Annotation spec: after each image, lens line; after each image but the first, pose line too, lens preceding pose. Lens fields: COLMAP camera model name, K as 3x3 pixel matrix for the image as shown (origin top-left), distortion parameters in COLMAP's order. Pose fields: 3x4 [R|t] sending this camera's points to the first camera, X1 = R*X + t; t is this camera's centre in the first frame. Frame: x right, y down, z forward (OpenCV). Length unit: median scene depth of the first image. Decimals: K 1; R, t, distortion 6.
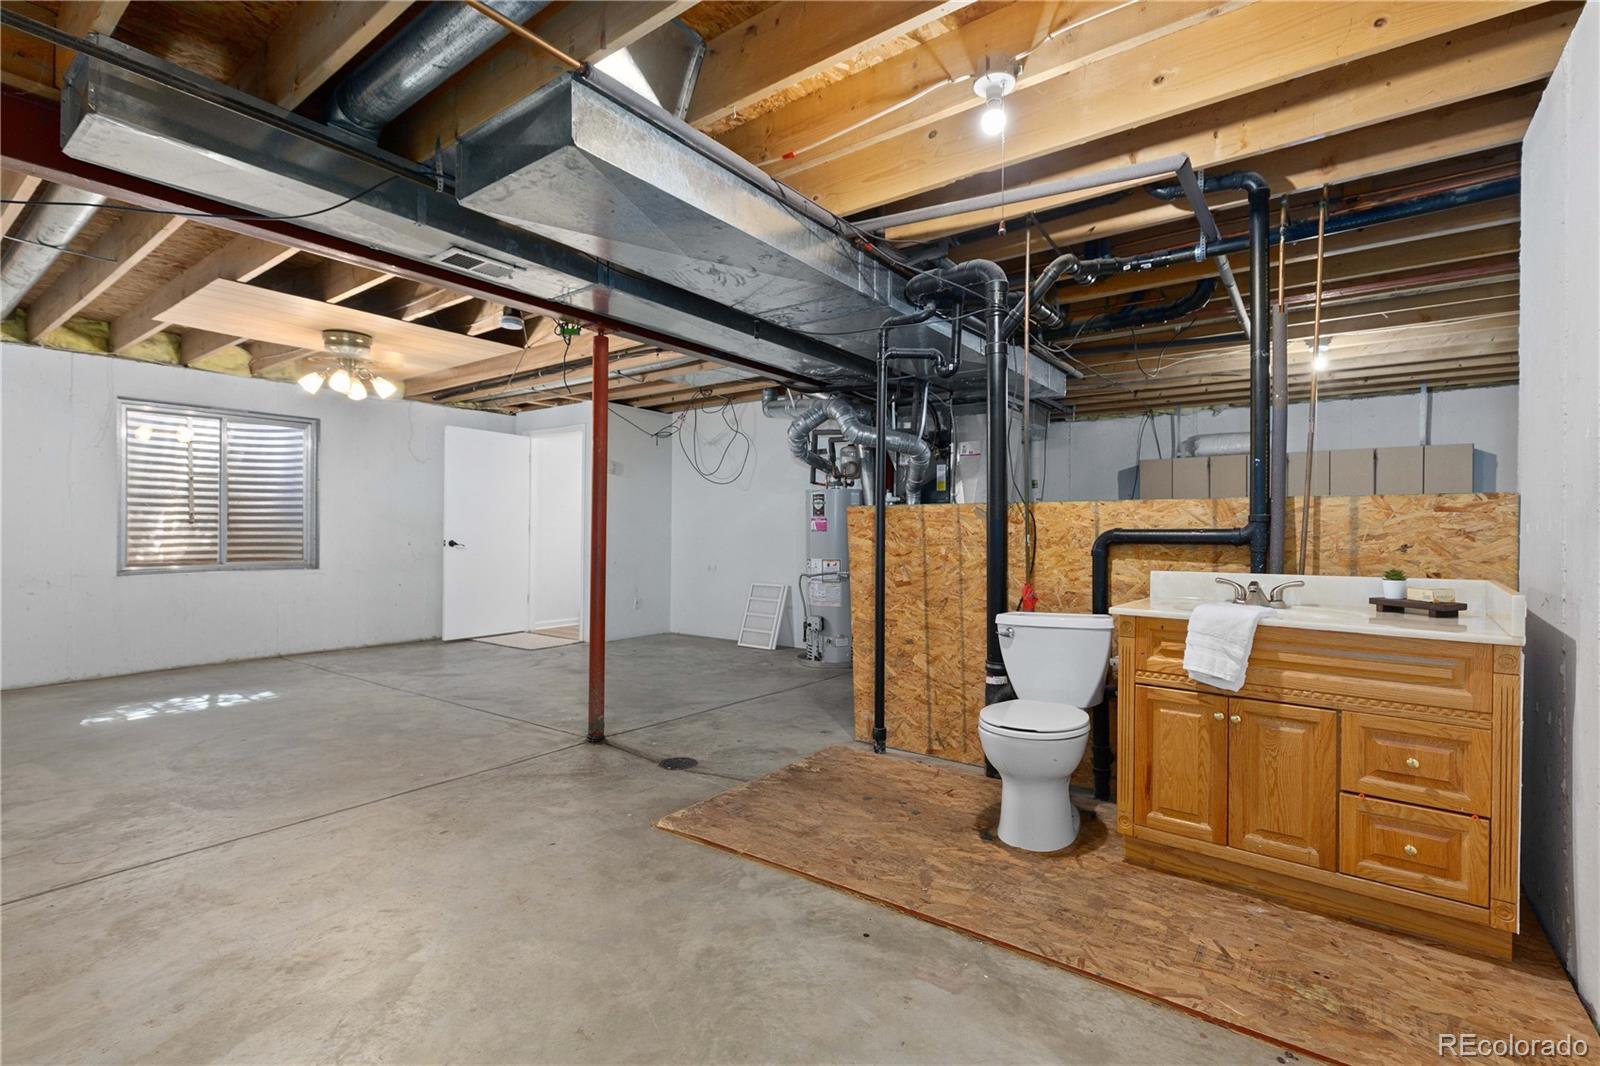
lens RADIAL K [[729.9, 0, 799.6], [0, 729.9, 538.8], [0, 0, 1]] dist [0.004232, -0.000543]
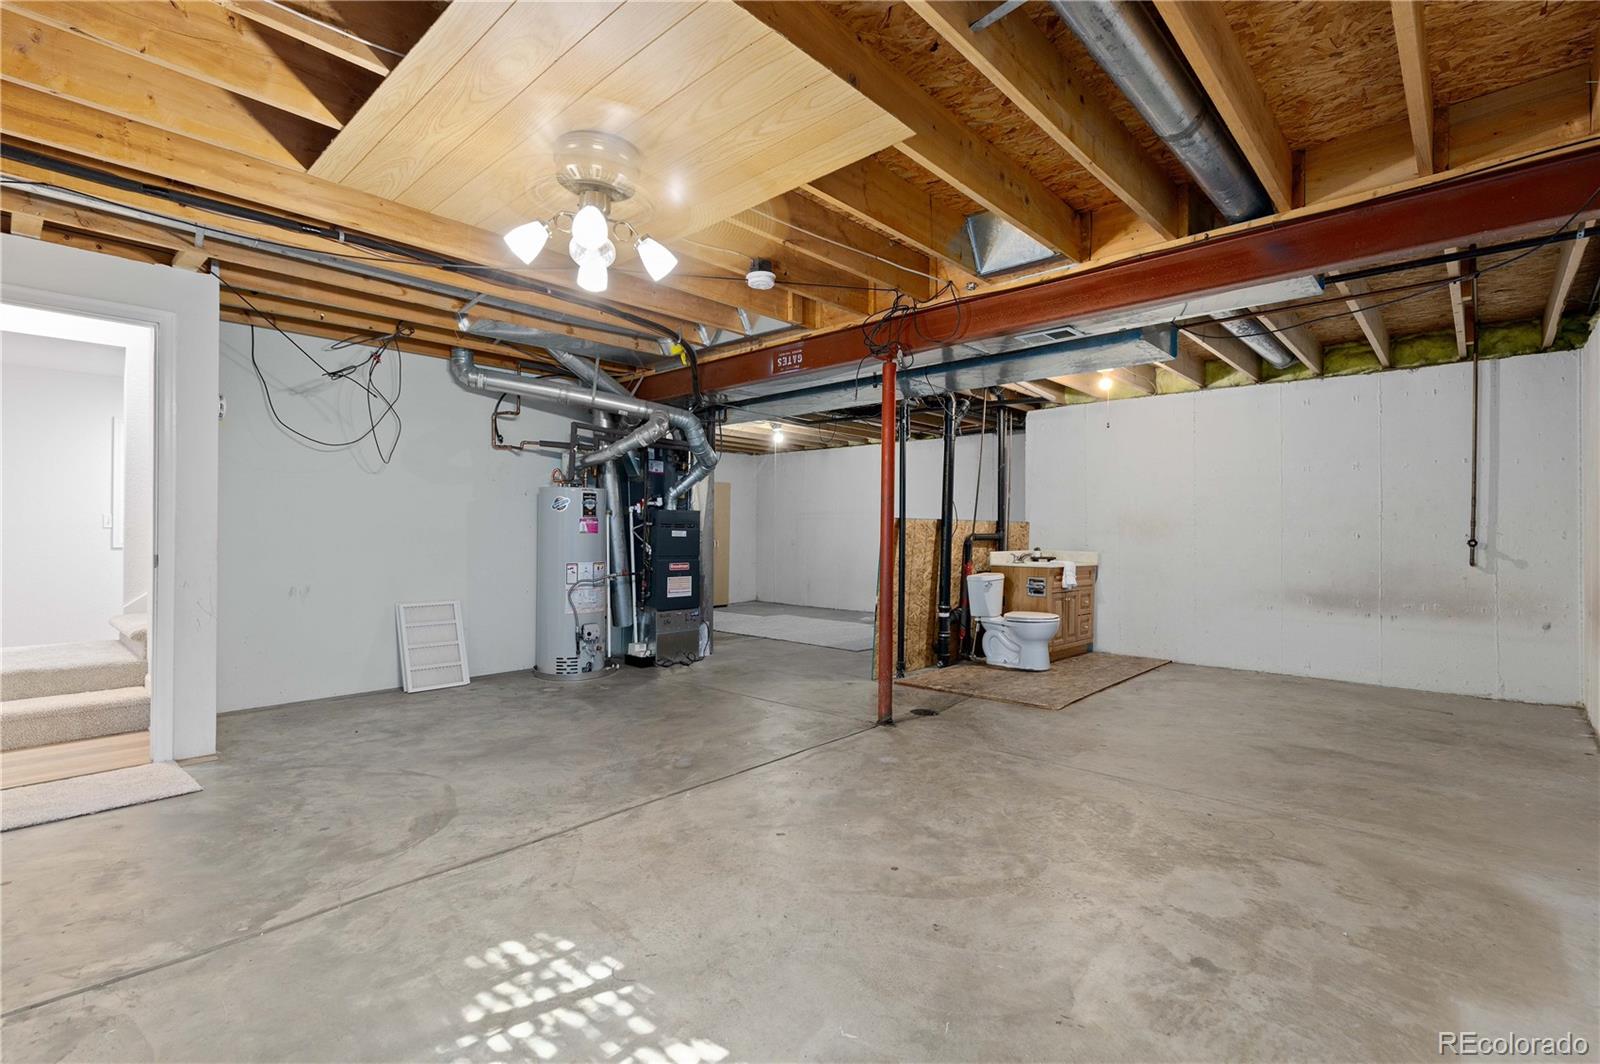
lens RADIAL K [[729.9, 0, 799.4], [0, 729.9, 533.1], [0, 0, 1]] dist [0.004232, -0.000543]
pose [[0.106040, -0.001182, 0.994361, -0.872643], [0.004235, 0.999991, 0.000737, -0.009919], [-0.994353, 0.004133, 0.106044, 0.633369]]
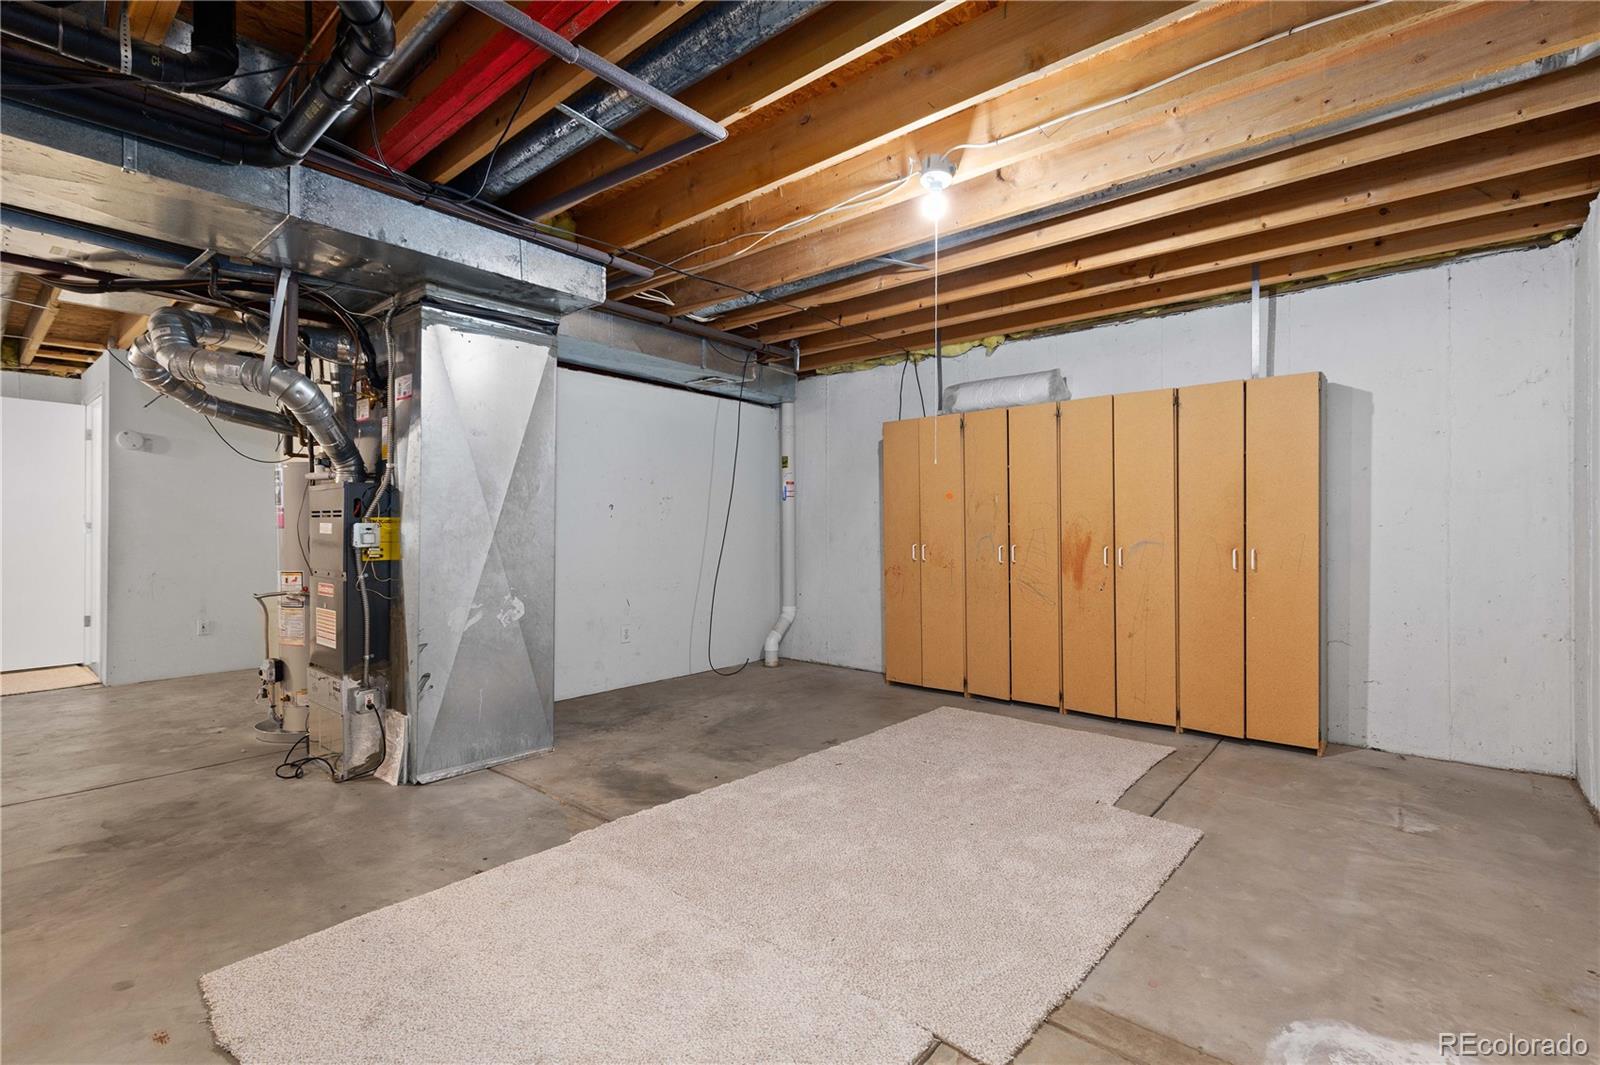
lens RADIAL K [[729.9, 0, 797.9], [0, 729.9, 530.1], [0, 0, 1]] dist [0.004232, -0.000543]
pose [[0.997501, -0.007226, -0.070285, 0.540706], [0.006454, 0.999916, -0.011209, 0.001365], [0.070360, 0.010727, 0.997464, 0.384165]]
